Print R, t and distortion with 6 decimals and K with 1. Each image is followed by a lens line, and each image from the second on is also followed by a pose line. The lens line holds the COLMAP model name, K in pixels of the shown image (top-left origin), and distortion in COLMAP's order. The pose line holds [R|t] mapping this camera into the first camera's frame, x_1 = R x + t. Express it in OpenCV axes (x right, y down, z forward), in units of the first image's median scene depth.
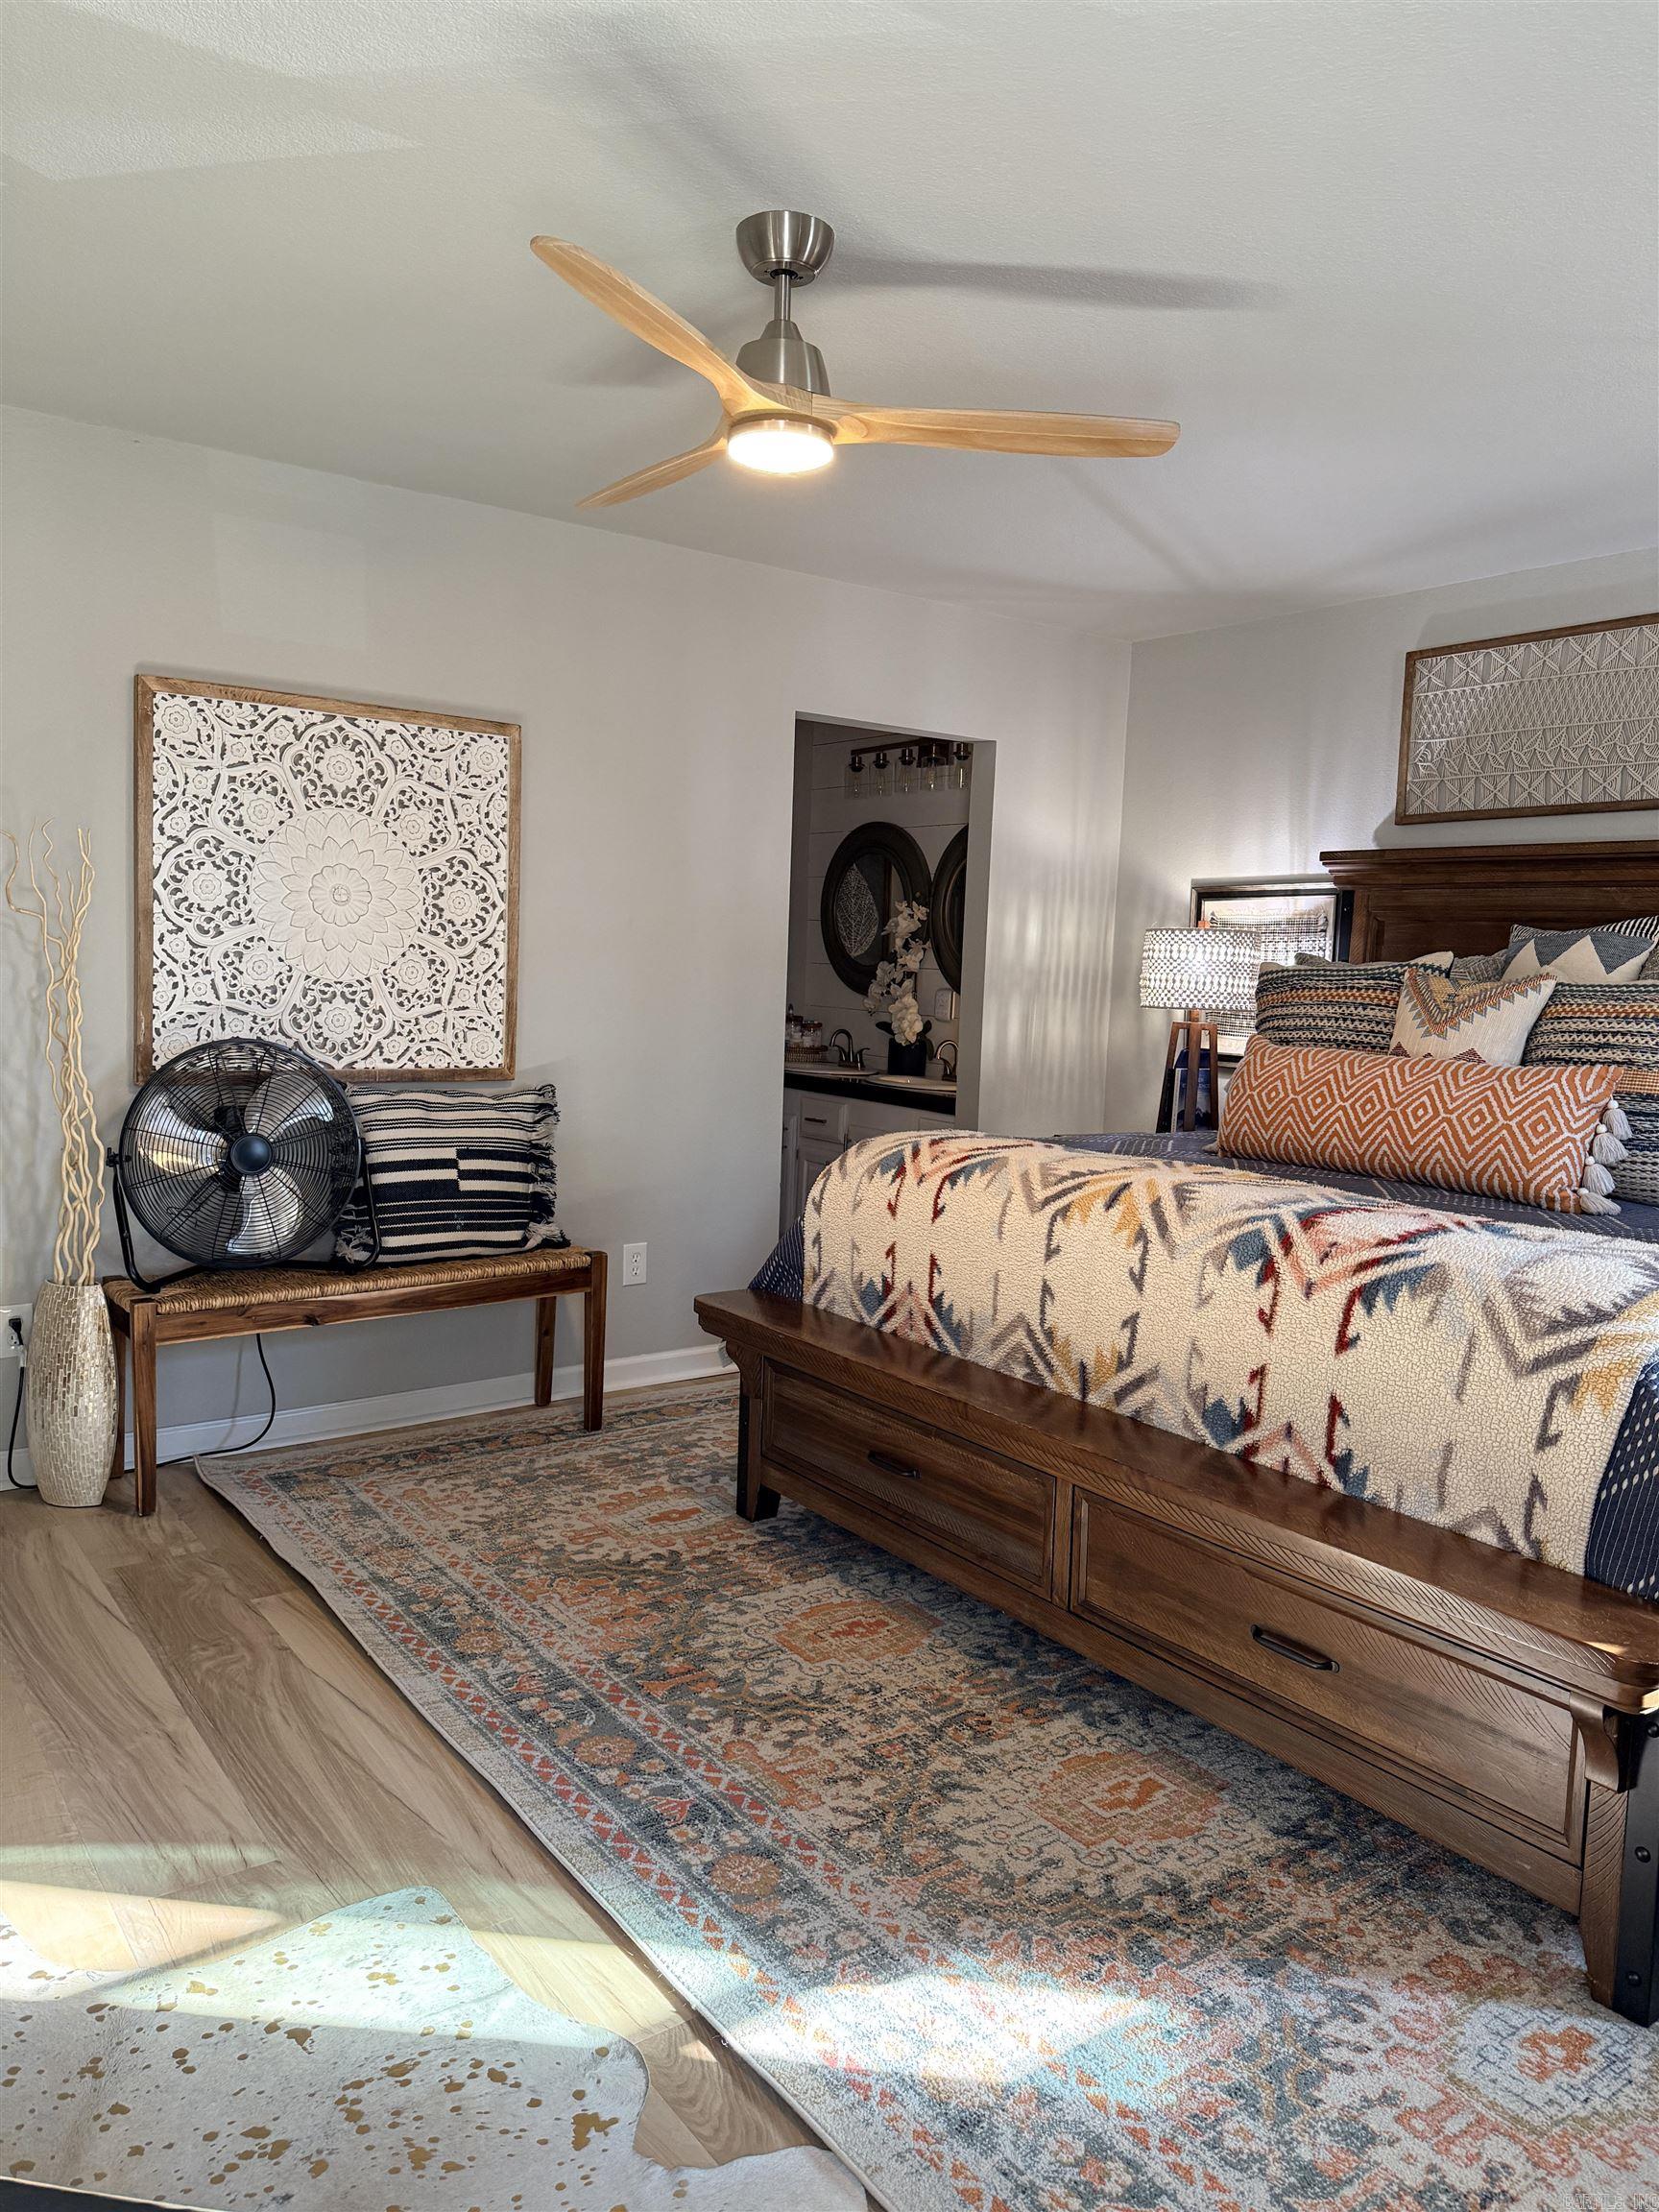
lens RADIAL K [[1558.9, 0, 829.1], [0, 1558.9, 1088.9], [0, 0, 1]] dist [0.074718, -0.083047]
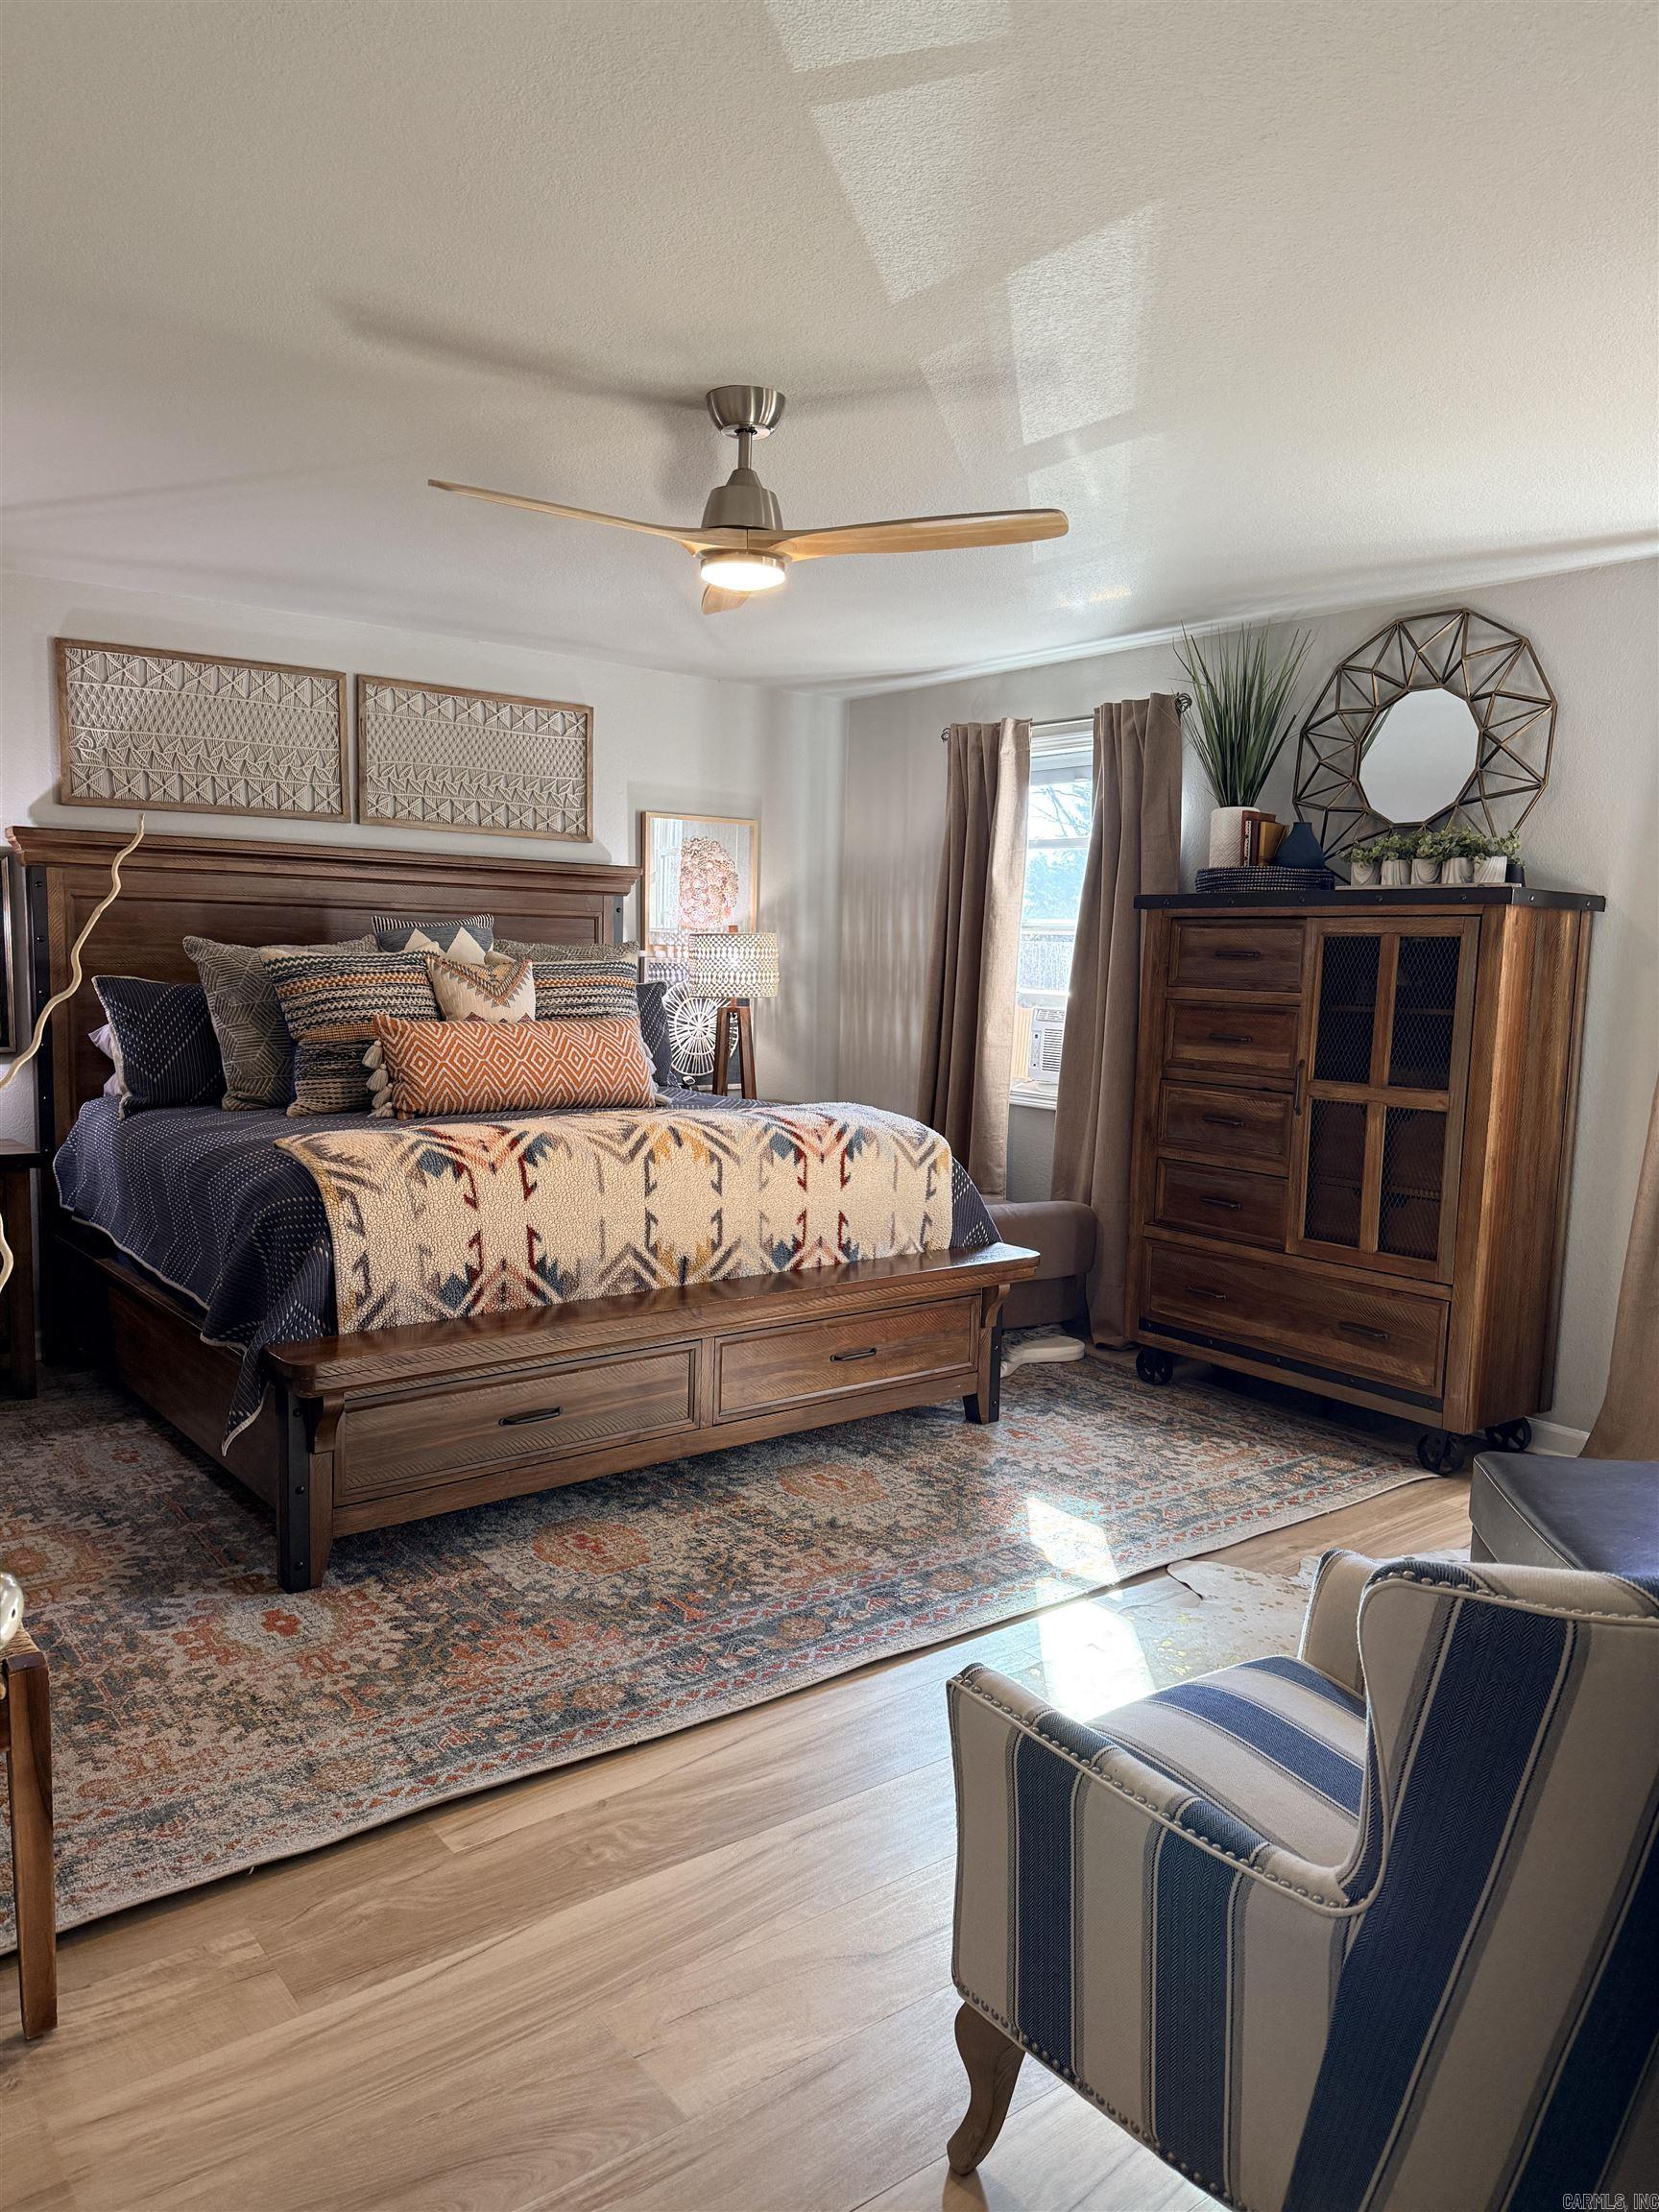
lens RADIAL K [[1523.4, 0, 829.5], [0, 1523.4, 1106.0], [0, 0, 1]] dist [0.180890, -0.274943]
pose [[-0.014345, -0.142927, 0.989629, -1.203334], [0.065263, 0.987487, 0.143564, -0.150882], [-0.997765, 0.066646, -0.004838, 0.890196]]
